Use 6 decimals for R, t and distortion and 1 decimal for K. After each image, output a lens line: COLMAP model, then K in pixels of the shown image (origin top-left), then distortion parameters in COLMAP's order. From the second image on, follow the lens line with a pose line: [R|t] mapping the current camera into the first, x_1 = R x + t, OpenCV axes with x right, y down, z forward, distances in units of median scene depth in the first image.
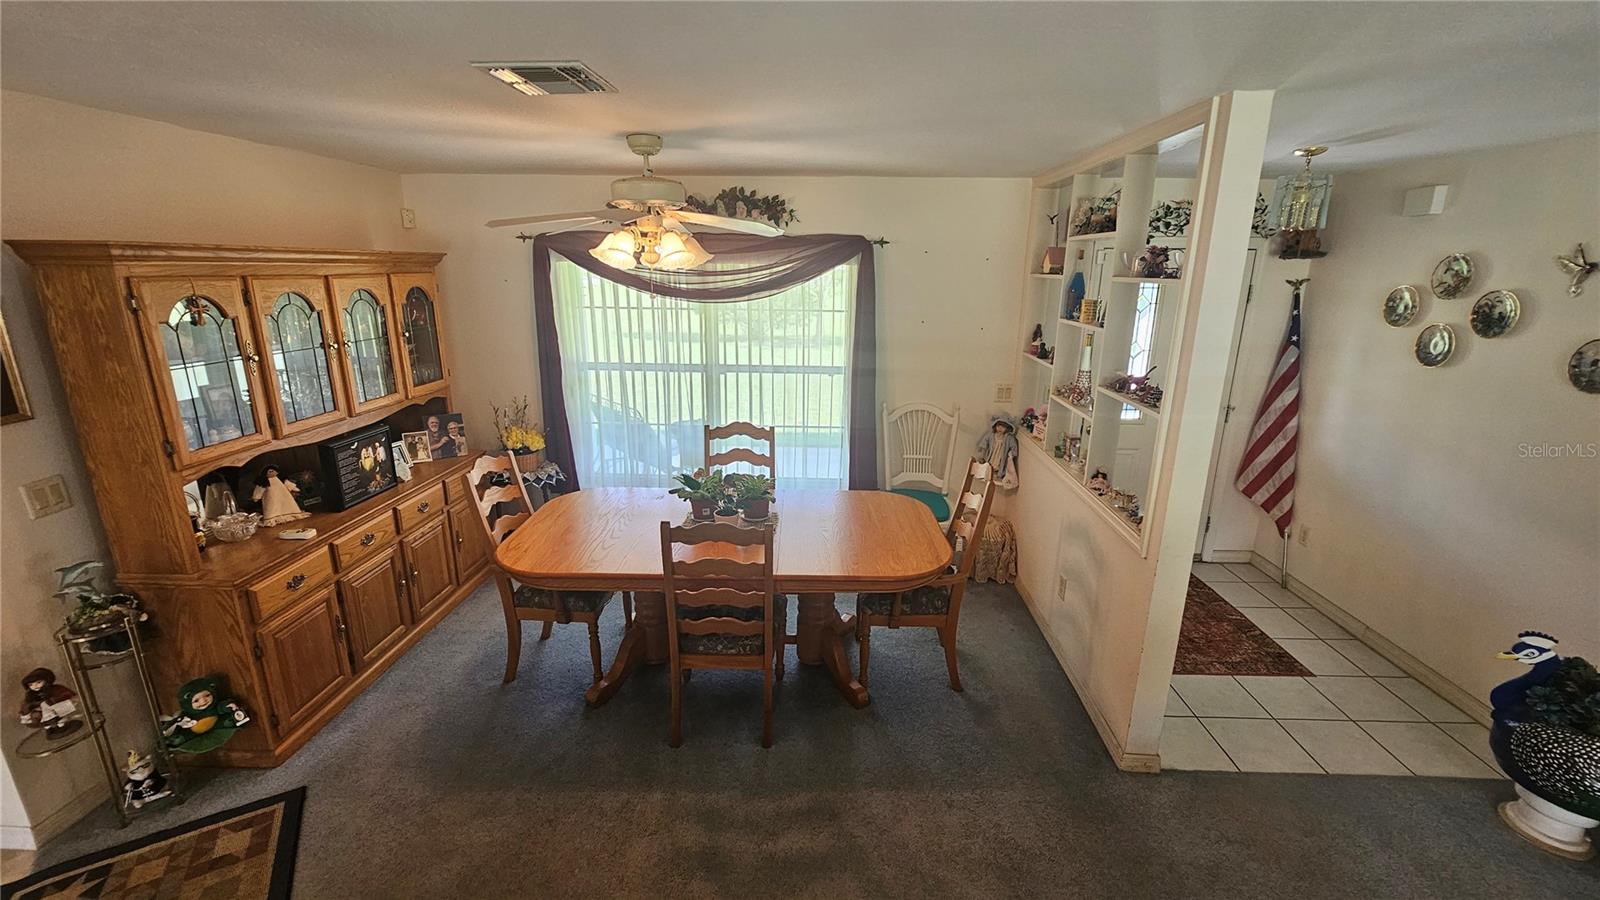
lens RADIAL K [[657.4, 0, 806.0], [0, 657.4, 450.8], [0, 0, 1]] dist [-0.003993, 0.000092]
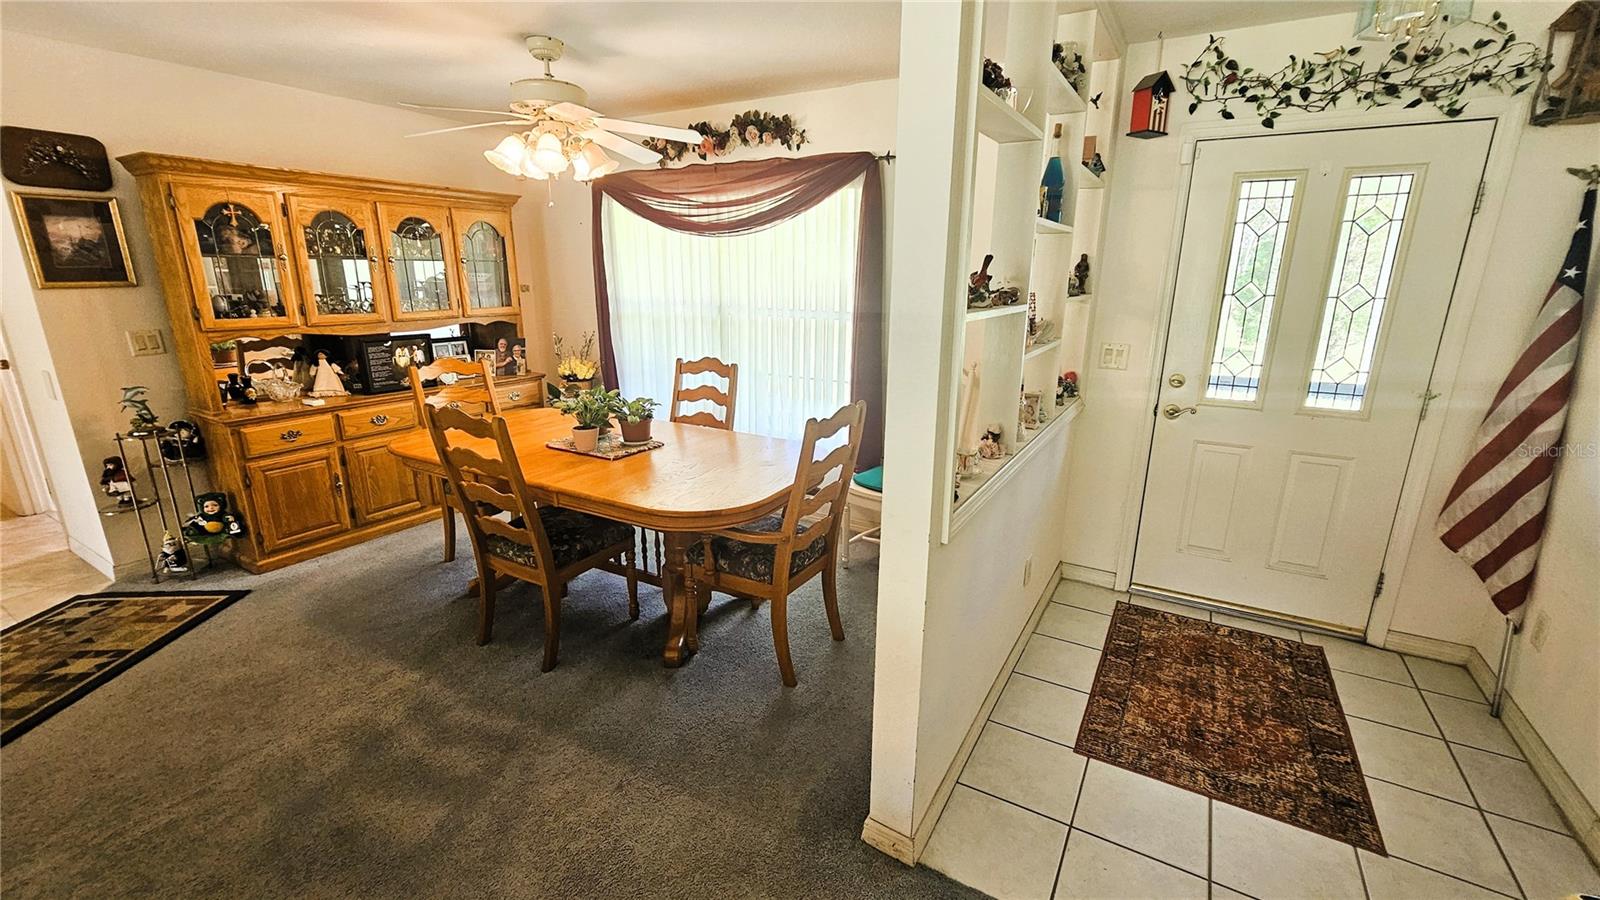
lens RADIAL K [[657.4, 0, 800.5], [0, 657.4, 447.1], [0, 0, 1]] dist [-0.003993, 0.000092]
pose [[0.878079, 0.123475, -0.462311, 0.469320], [-0.129619, 0.991390, 0.018593, 0.049671], [0.460626, 0.043598, 0.886523, 0.231785]]
